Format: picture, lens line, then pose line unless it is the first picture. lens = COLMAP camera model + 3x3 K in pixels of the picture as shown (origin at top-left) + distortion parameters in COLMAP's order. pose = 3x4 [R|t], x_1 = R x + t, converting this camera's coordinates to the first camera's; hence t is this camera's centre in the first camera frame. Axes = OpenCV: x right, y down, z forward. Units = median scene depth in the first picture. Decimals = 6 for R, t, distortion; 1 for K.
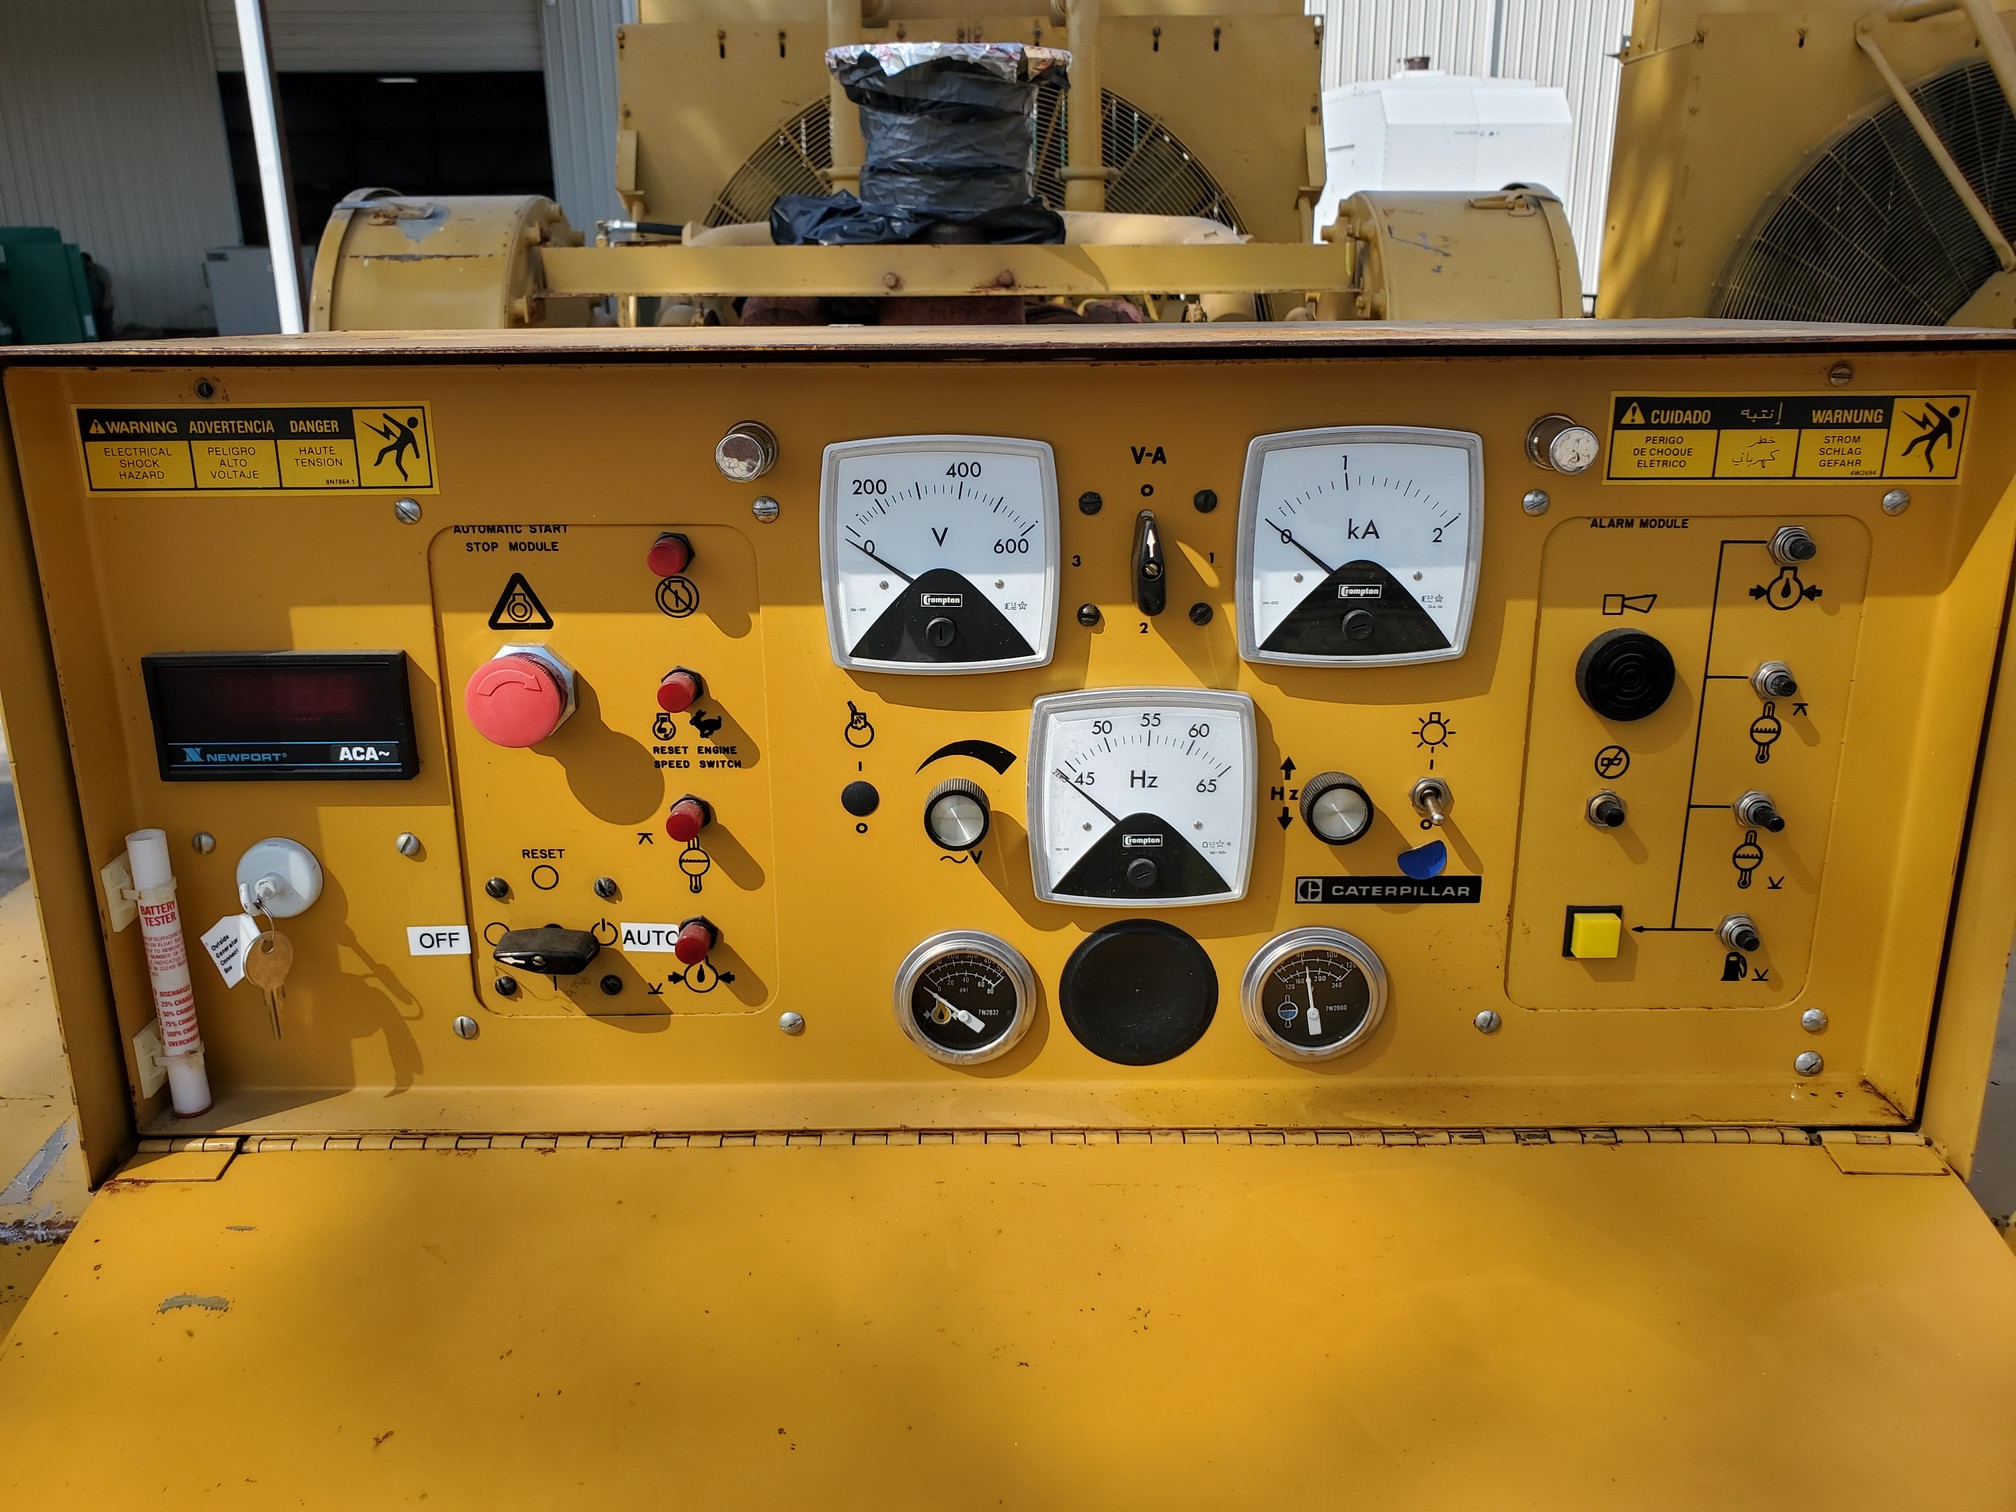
lens RADIAL K [[1585.9, 0, 1021.0], [0, 1585.9, 753.7], [0, 0, 1]] dist [0.001728, 0.015592]
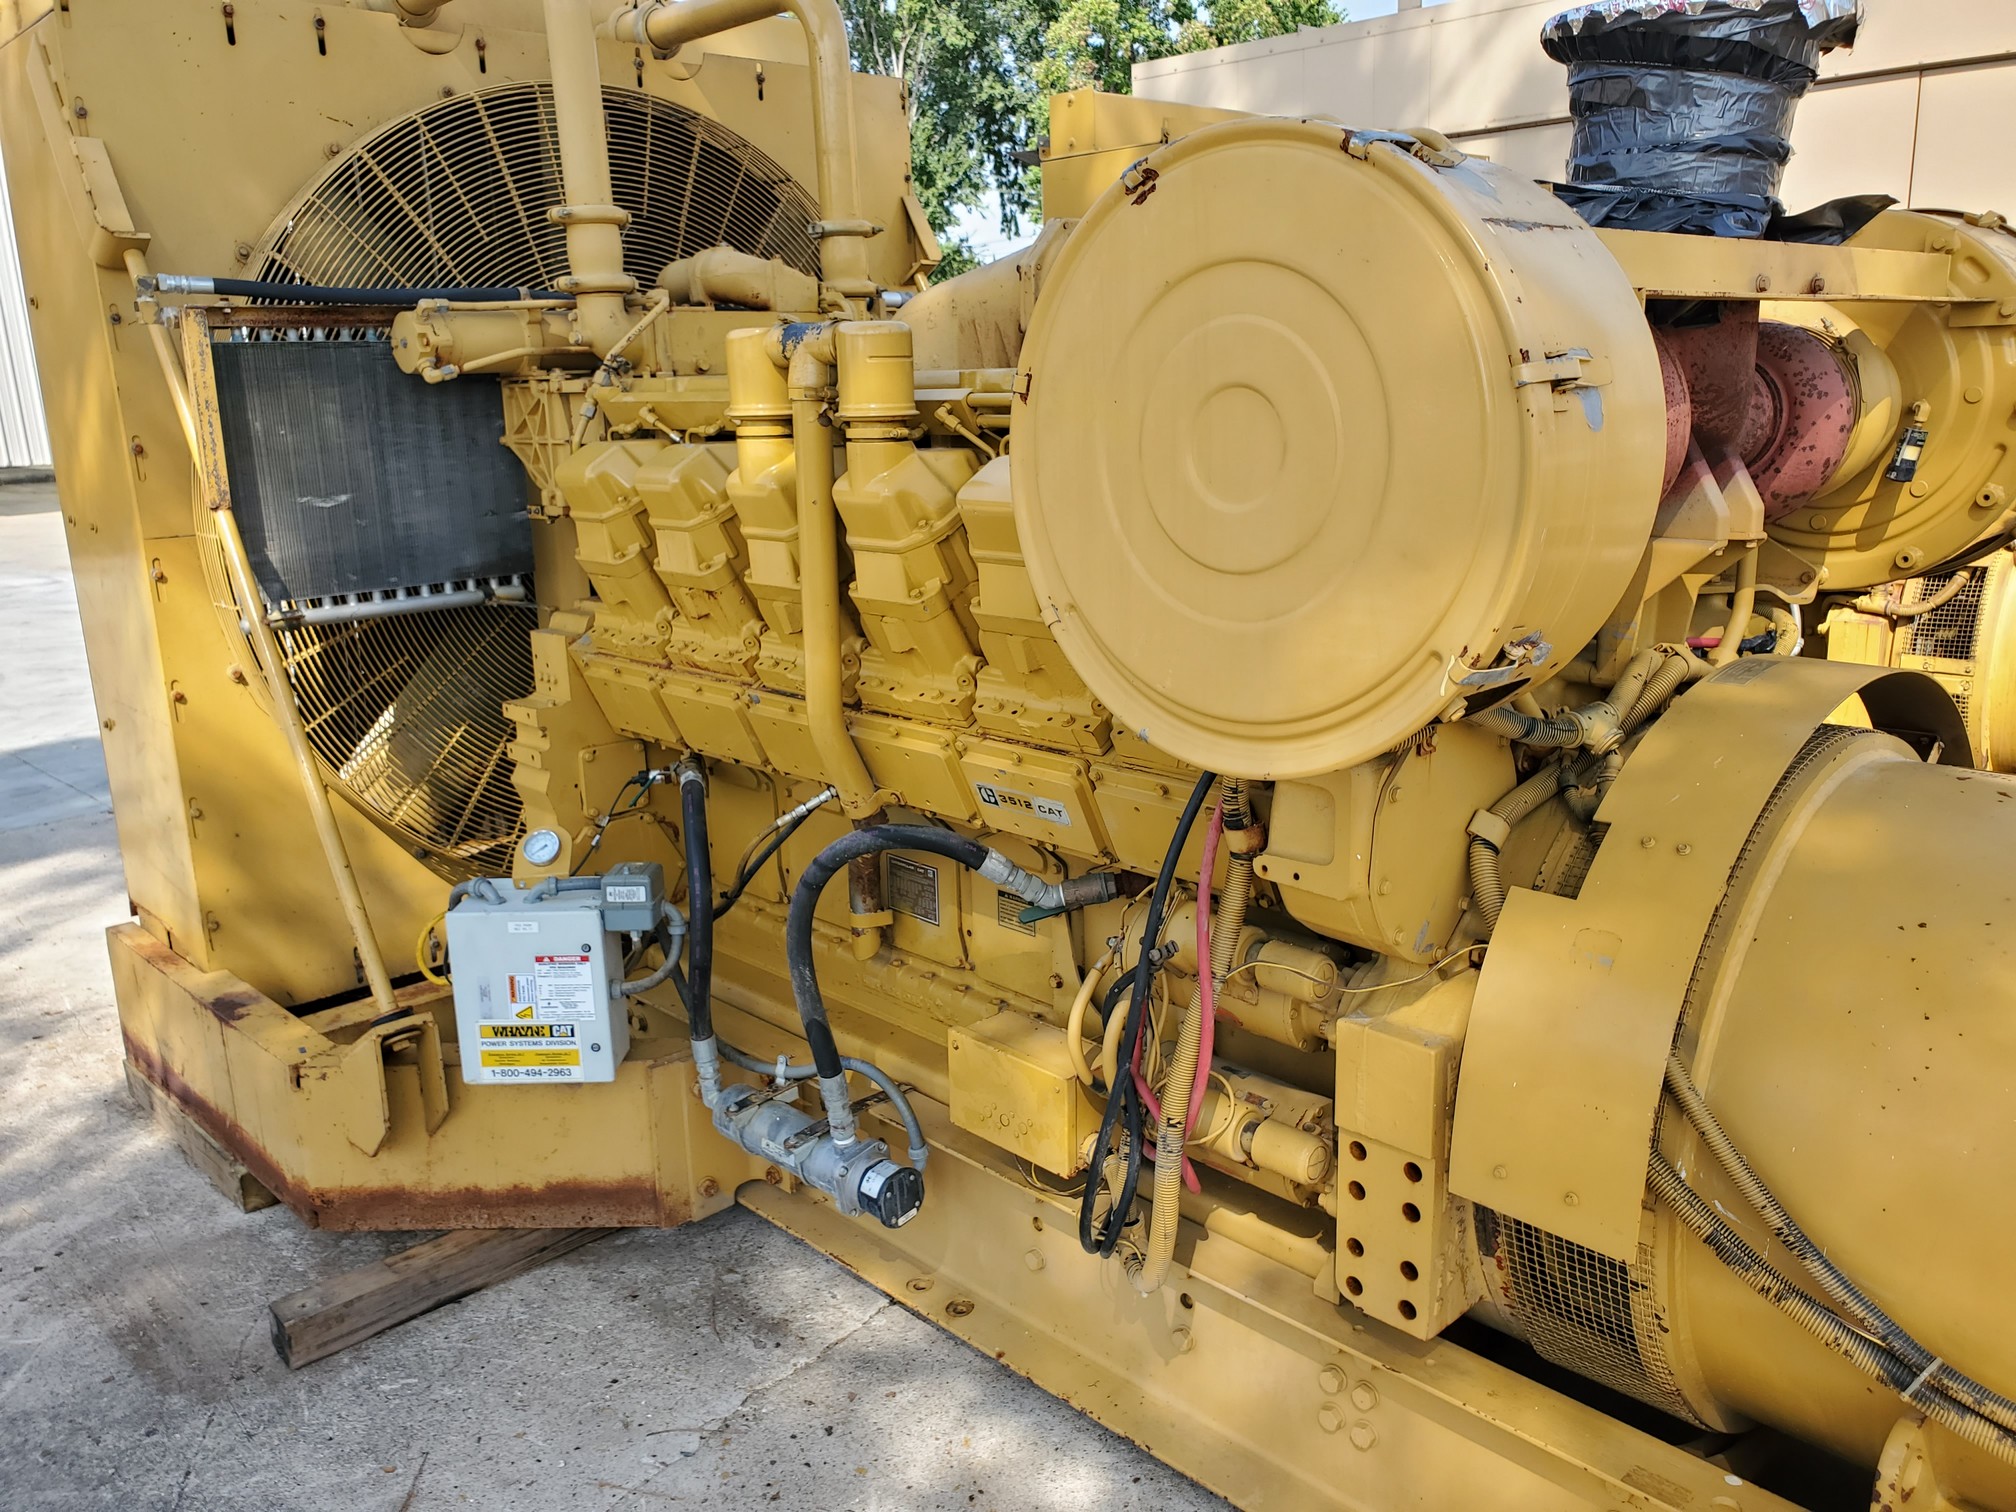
lens RADIAL K [[1585.9, 0, 1021.0], [0, 1585.9, 753.7], [0, 0, 1]] dist [0.001728, 0.015592]
pose [[0.730974, -0.176495, 0.659187, -0.444606], [0.225909, 0.974094, 0.010299, -0.077152], [-0.643927, 0.141388, 0.751909, 0.318280]]
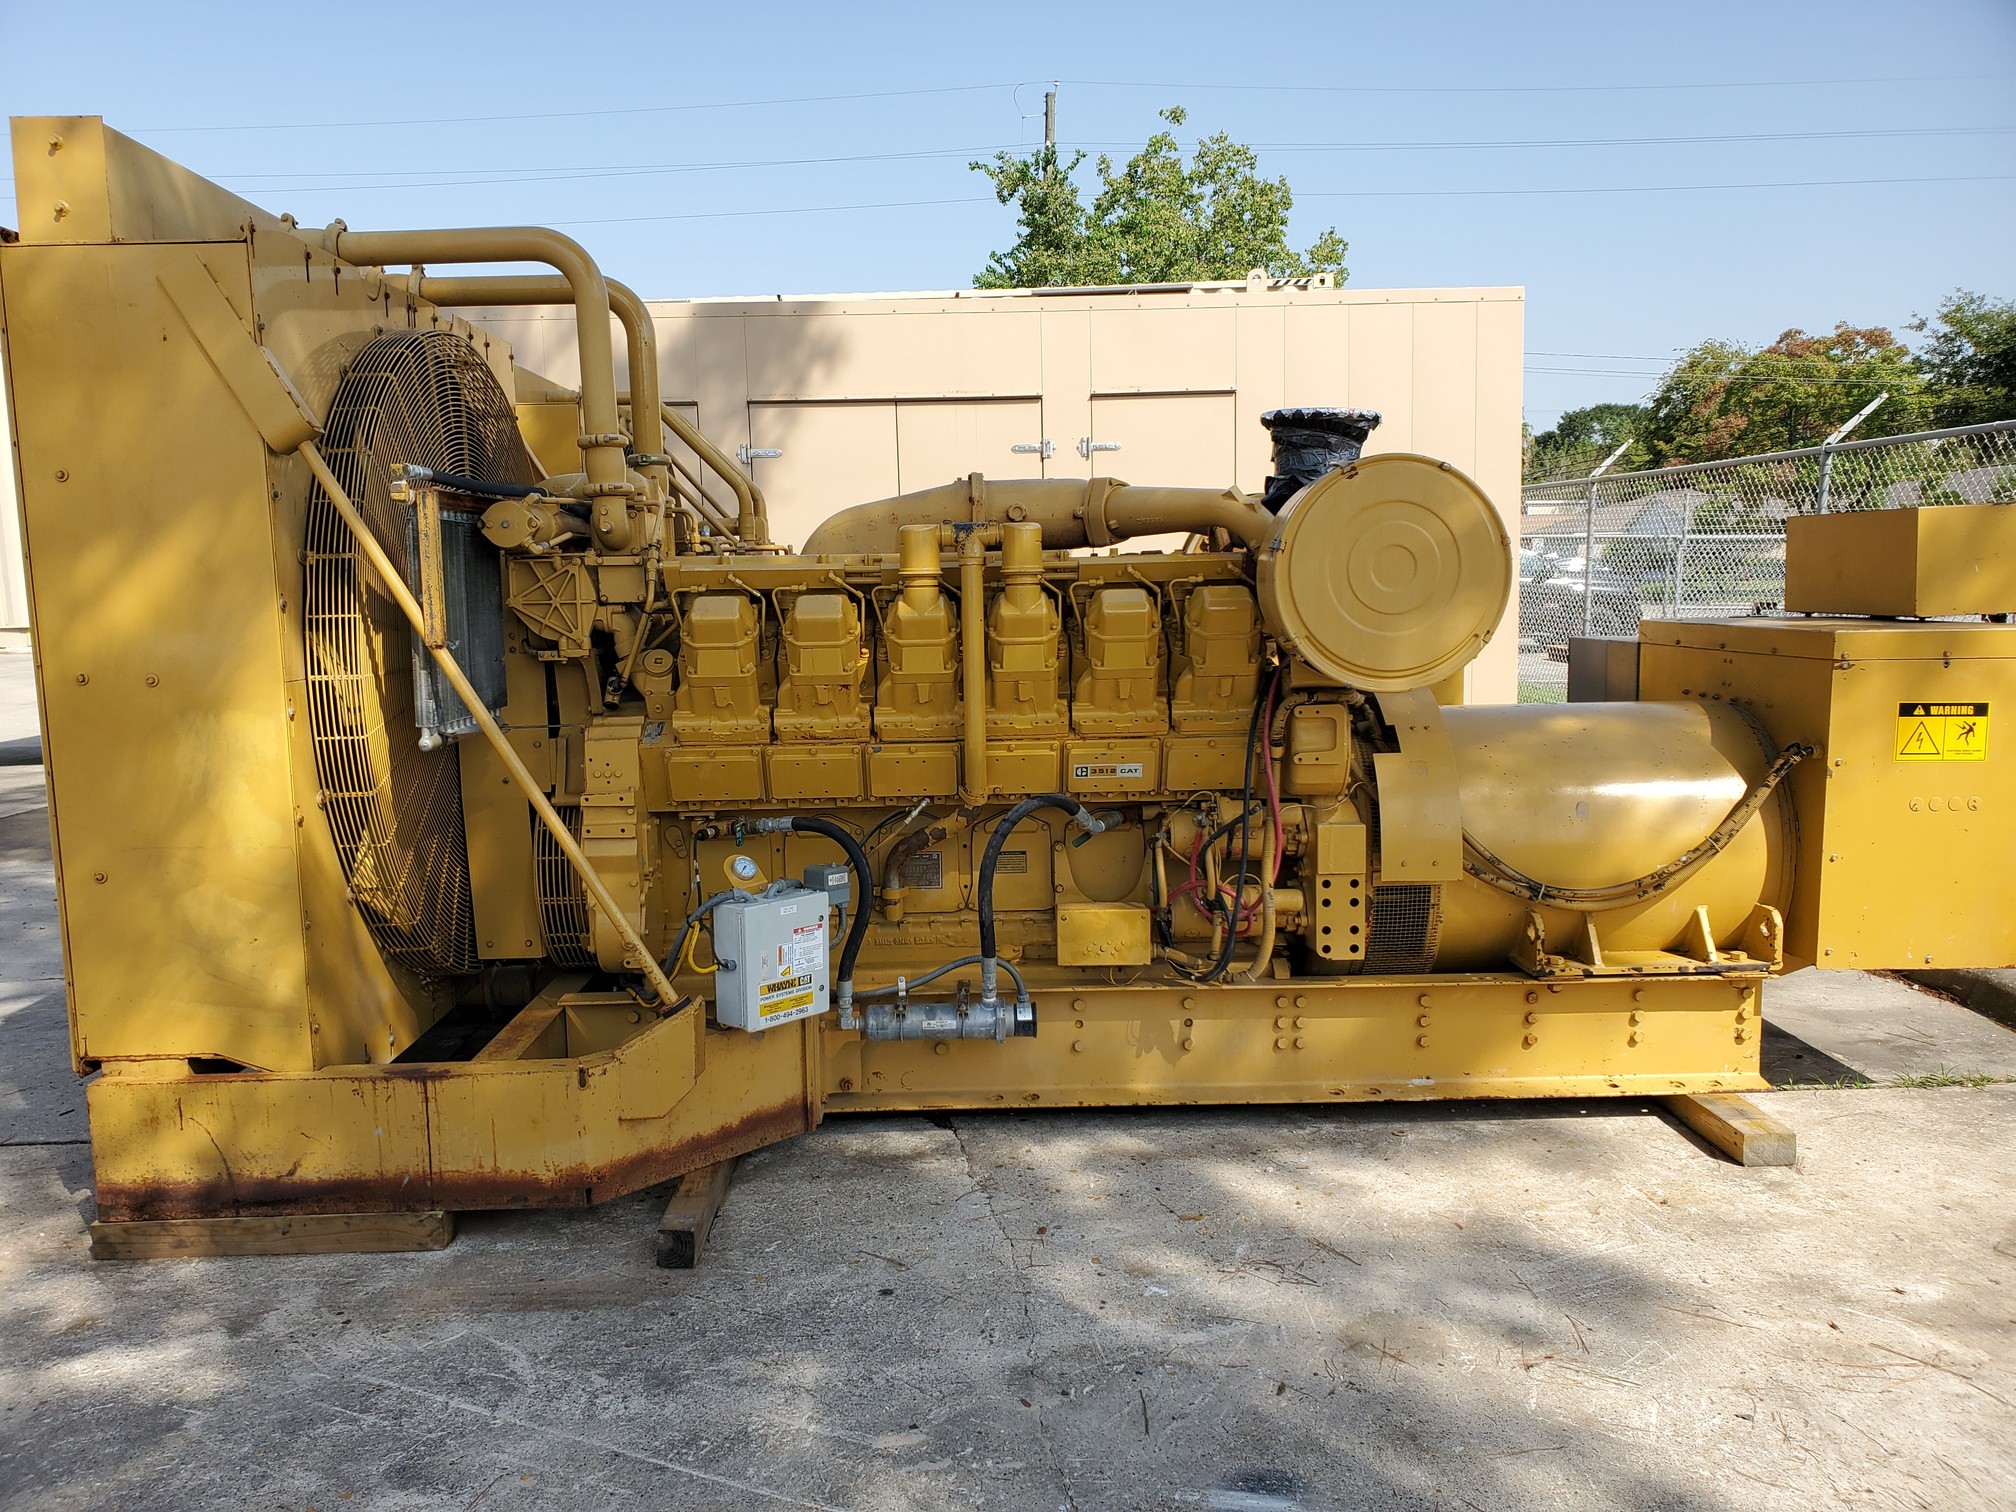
lens RADIAL K [[1566.8, 0, 988.9], [0, 1566.8, 768.4], [0, 0, 1]] dist [0.093415, -0.155306]
pose [[0.002806, -0.114385, 0.993432, -1.029202], [0.316066, 0.942611, 0.107641, -0.177710], [-0.948733, 0.313689, 0.038799, 0.708841]]
